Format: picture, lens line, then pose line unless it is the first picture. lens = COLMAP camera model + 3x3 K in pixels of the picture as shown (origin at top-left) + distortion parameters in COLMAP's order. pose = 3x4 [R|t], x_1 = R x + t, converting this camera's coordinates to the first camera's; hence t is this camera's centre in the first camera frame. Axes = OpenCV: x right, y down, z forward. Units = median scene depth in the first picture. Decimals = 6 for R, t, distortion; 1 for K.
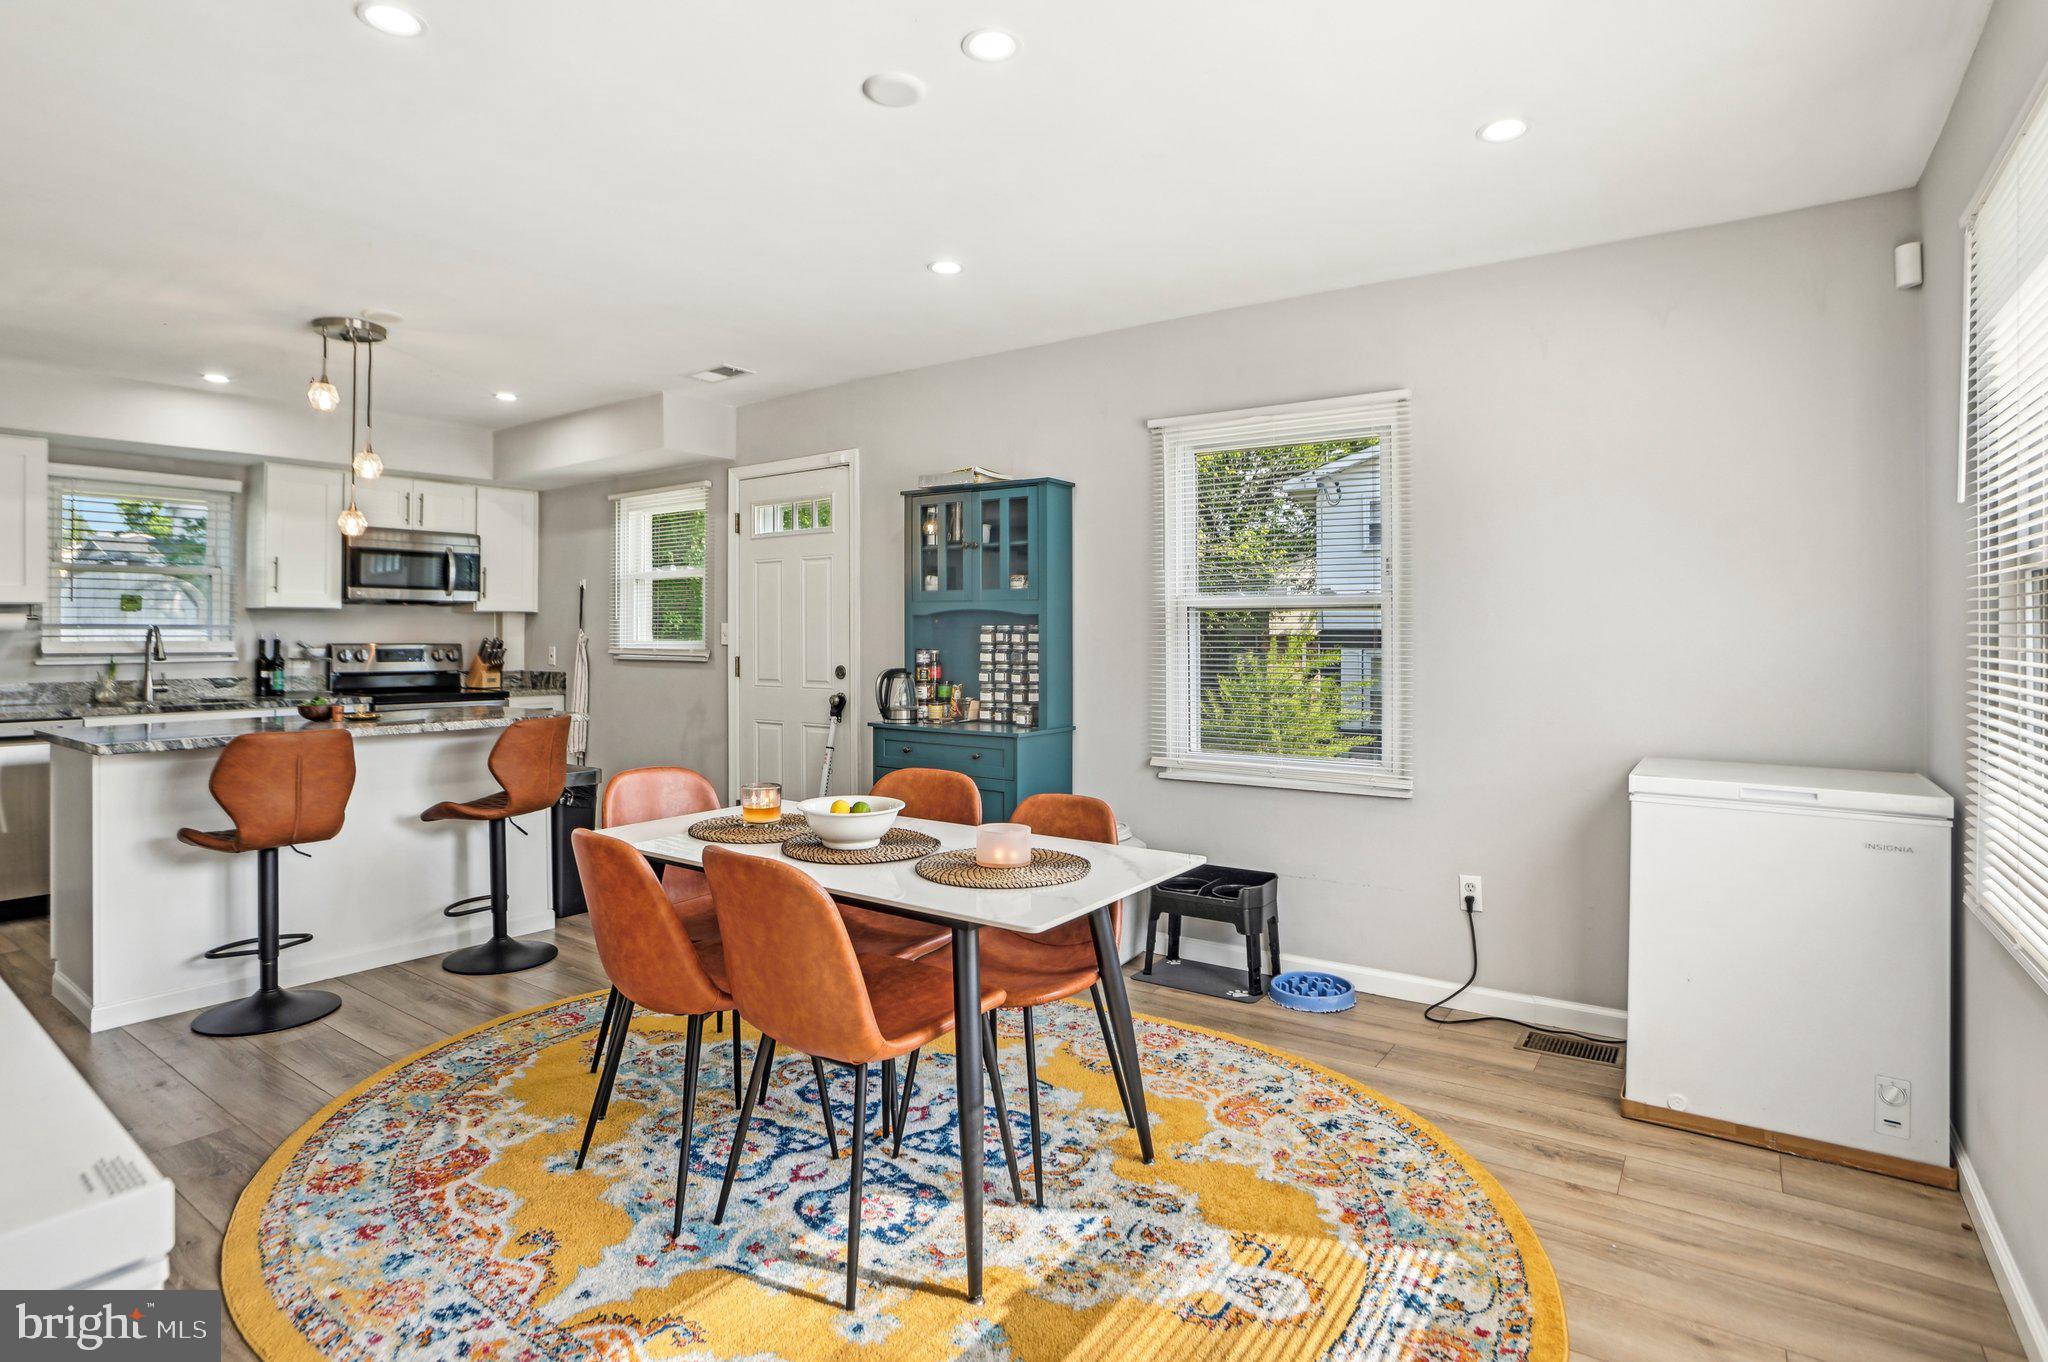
lens RADIAL K [[1029.4, 0, 1015.8], [0, 1029.4, 640.8], [0, 0, 1]] dist [-0.077227, 0.033197]
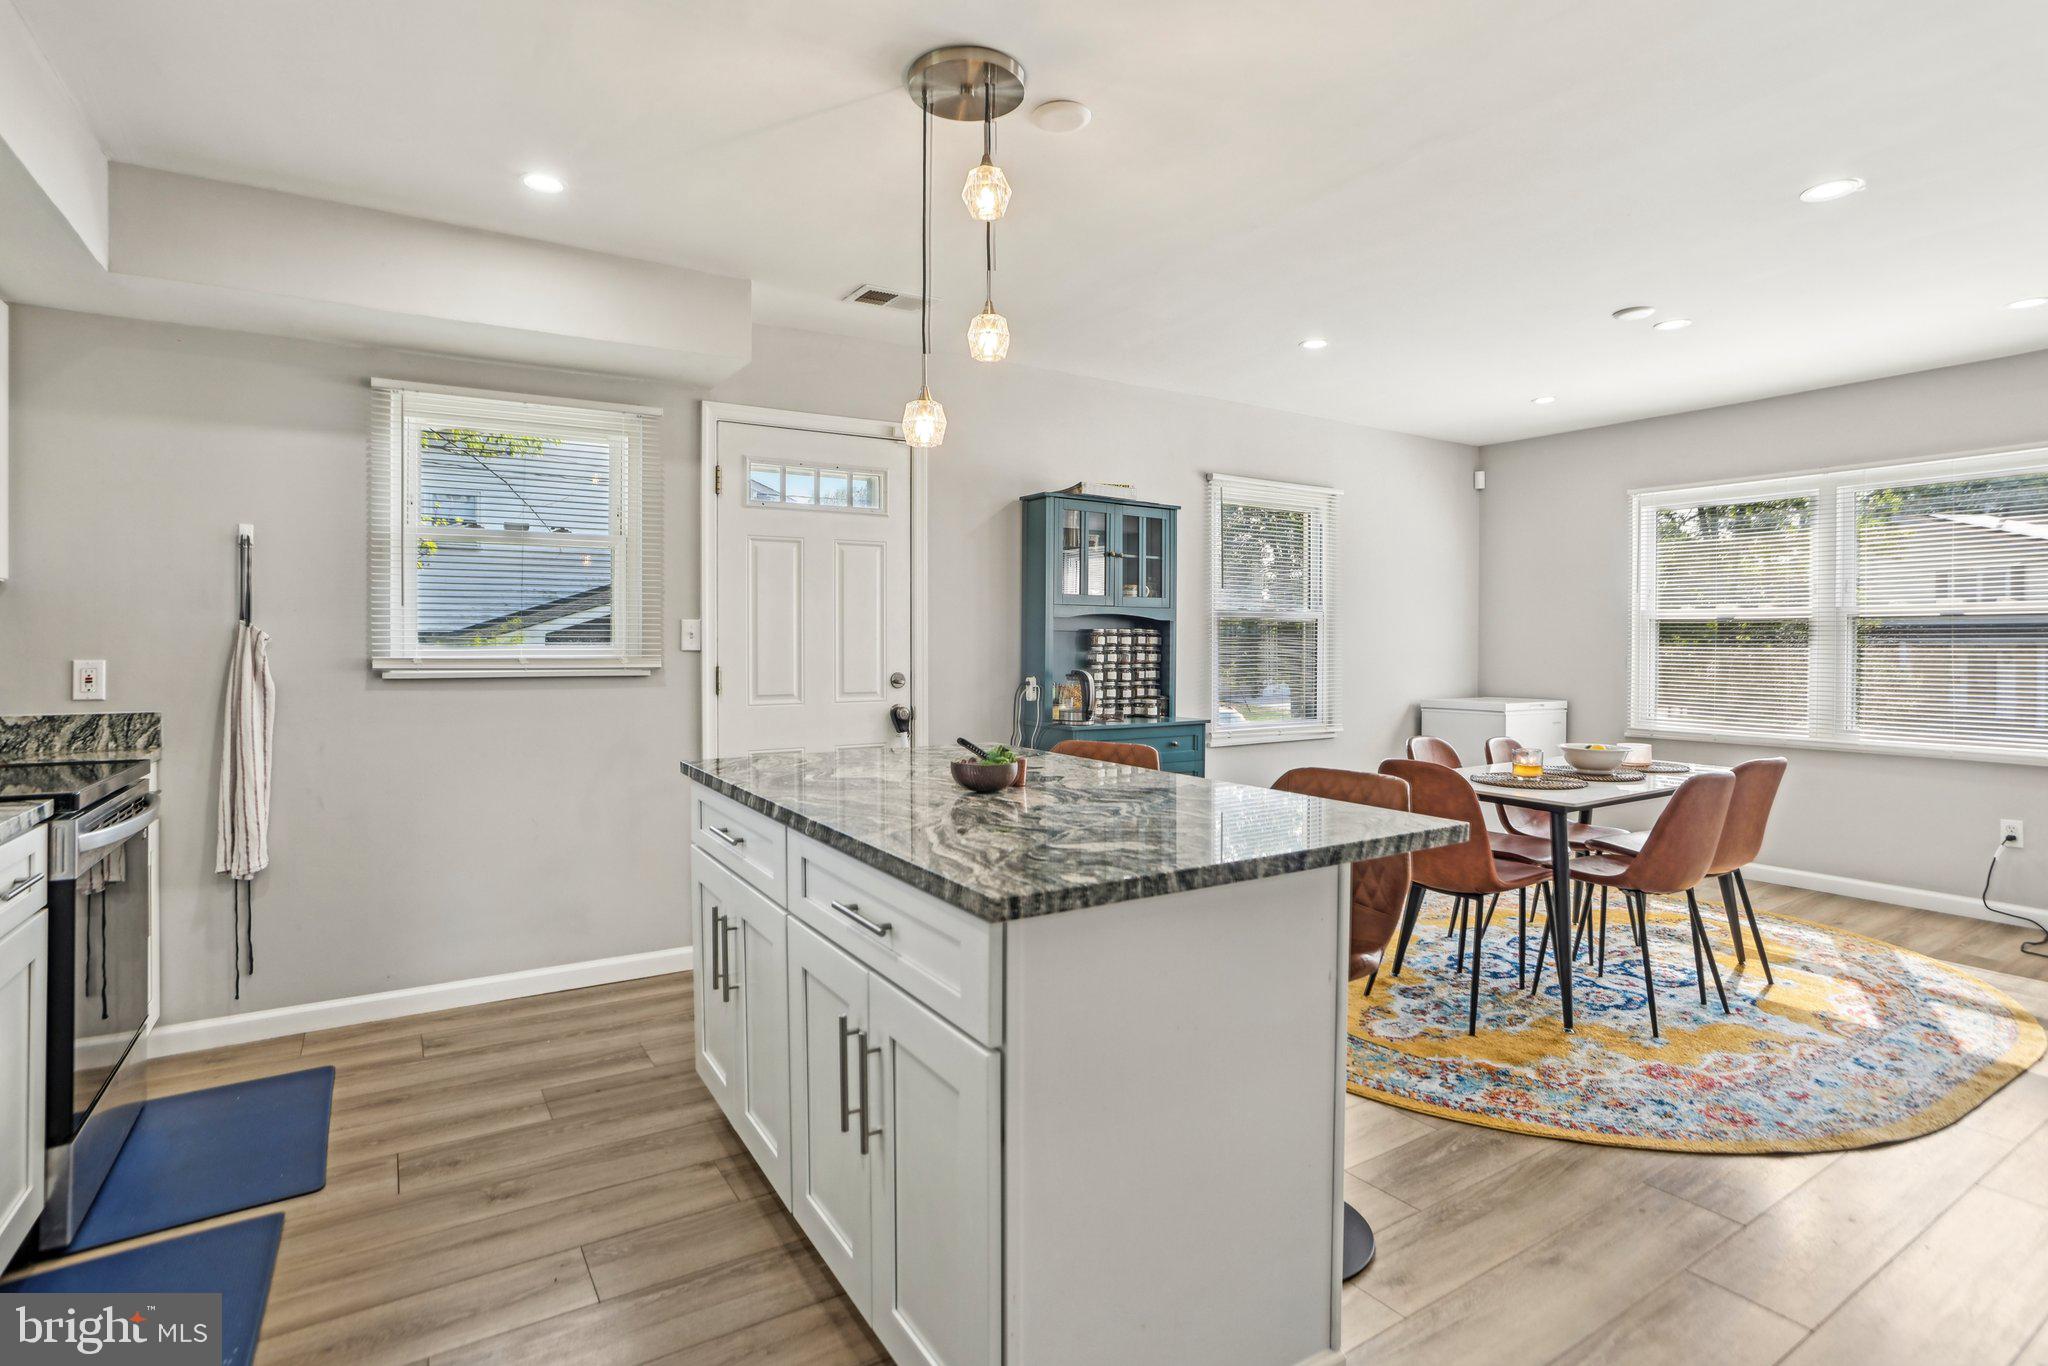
lens RADIAL K [[992.3, 0, 1024.2], [0, 992.3, 643.3], [0, 0, 1]] dist [-0.071987, 0.034250]
pose [[0.396887, 0.000931, 0.917867, -0.970527], [0.005758, 0.999977, -0.003504, 0.003673], [-0.917850, 0.006675, 0.396872, 0.630524]]
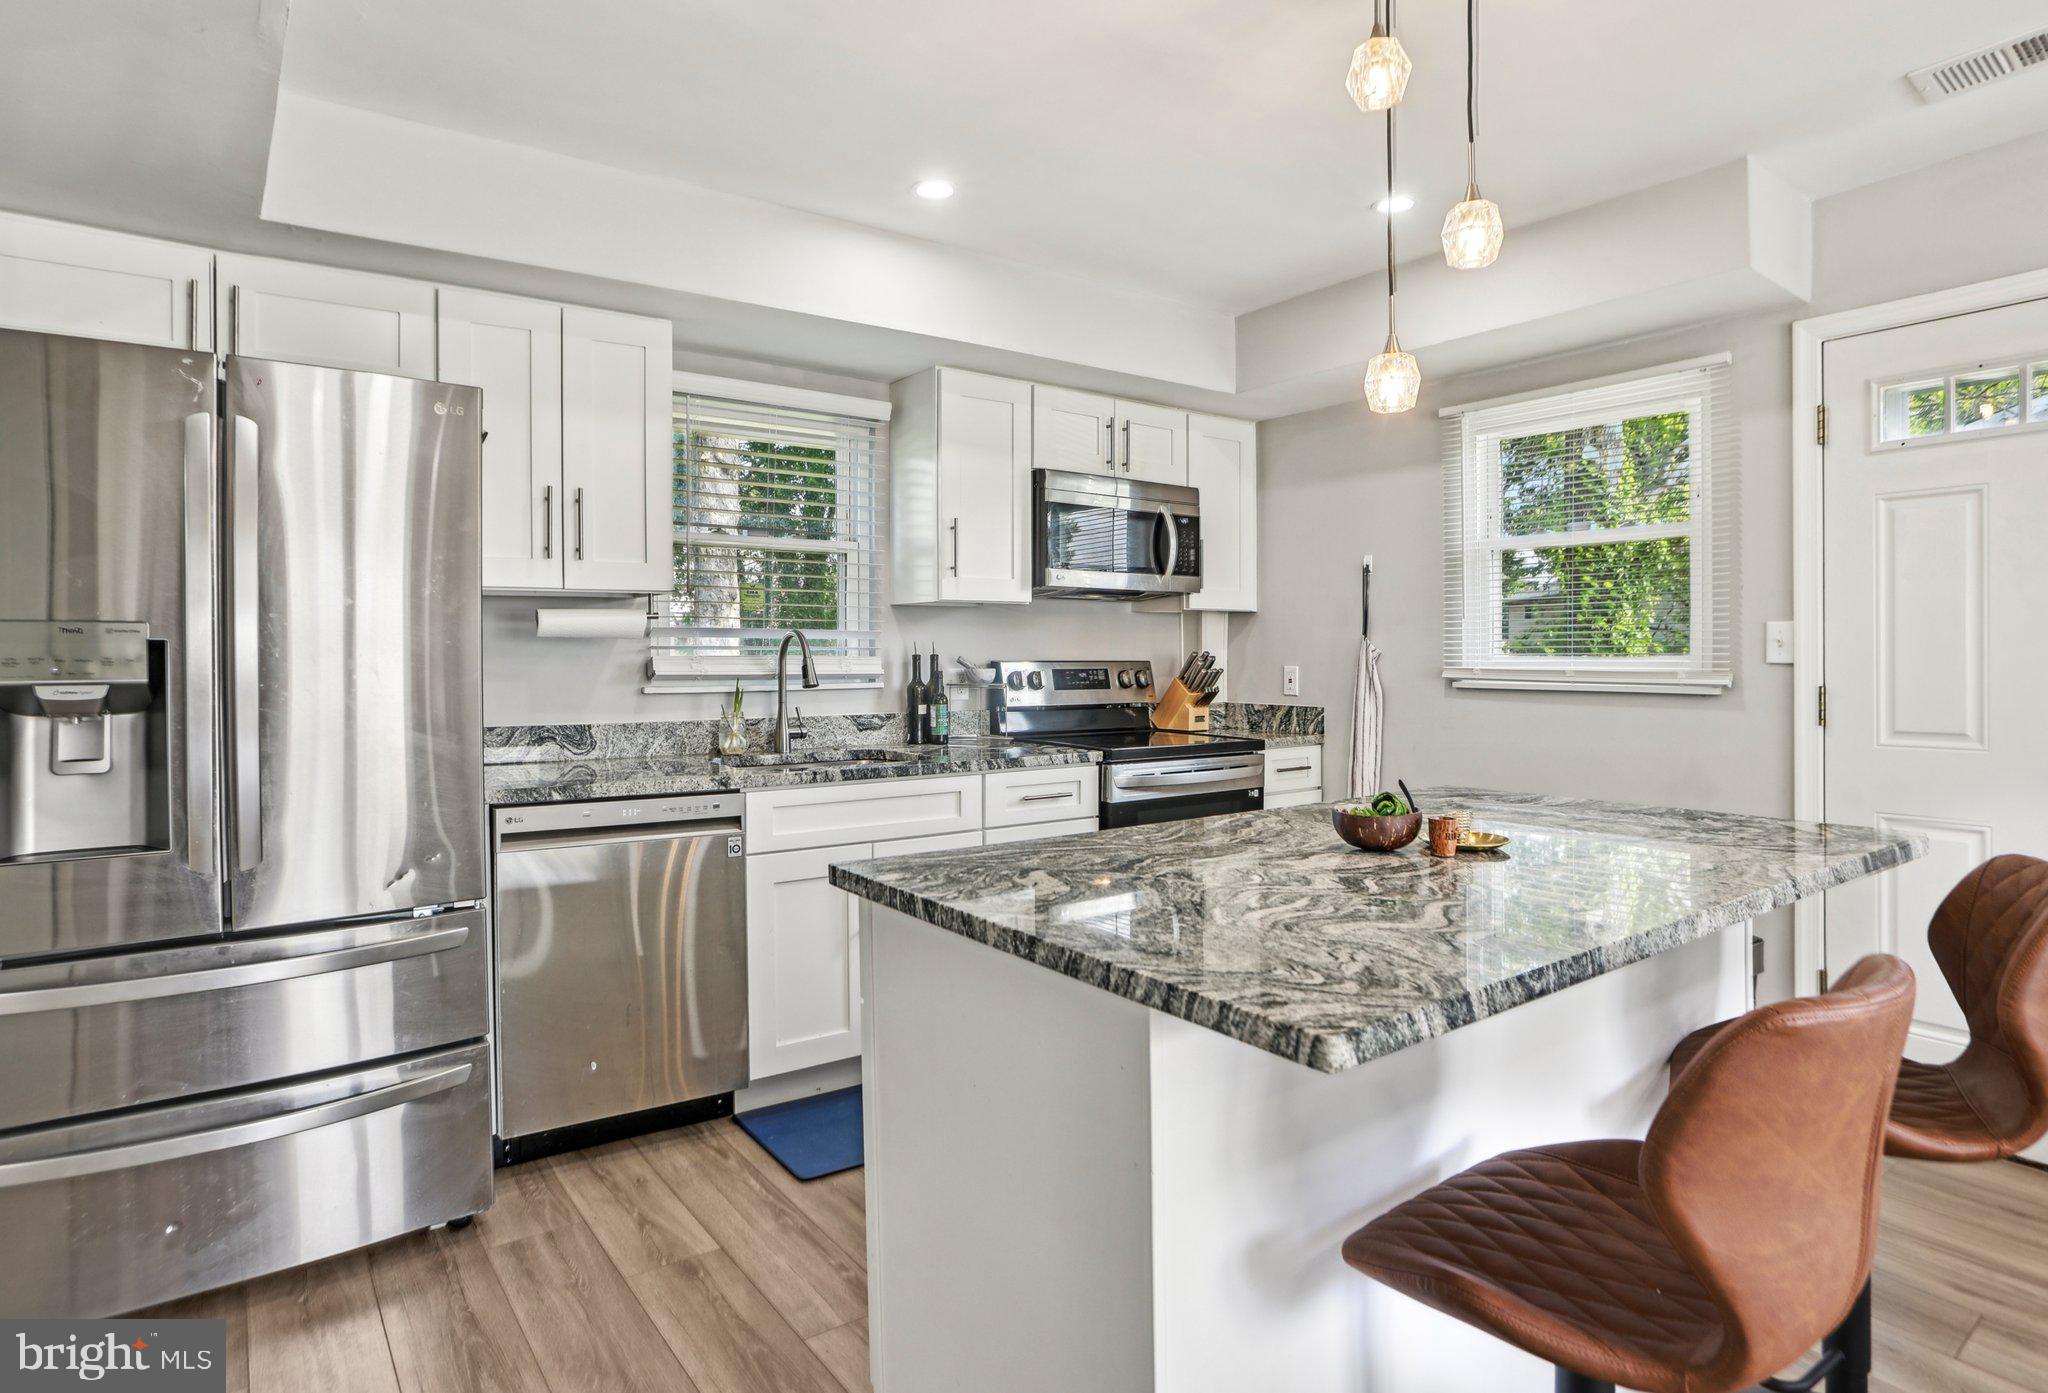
lens RADIAL K [[1122.0, 0, 1024.1], [0, 1122.0, 653.5], [0, 0, 1]] dist [-0.024235, 0.000433]
pose [[0.947350, -0.001179, -0.320198, -0.541076], [-0.000301, 0.999989, -0.004574, 0.002092], [0.320200, 0.004429, 0.947340, 0.404745]]
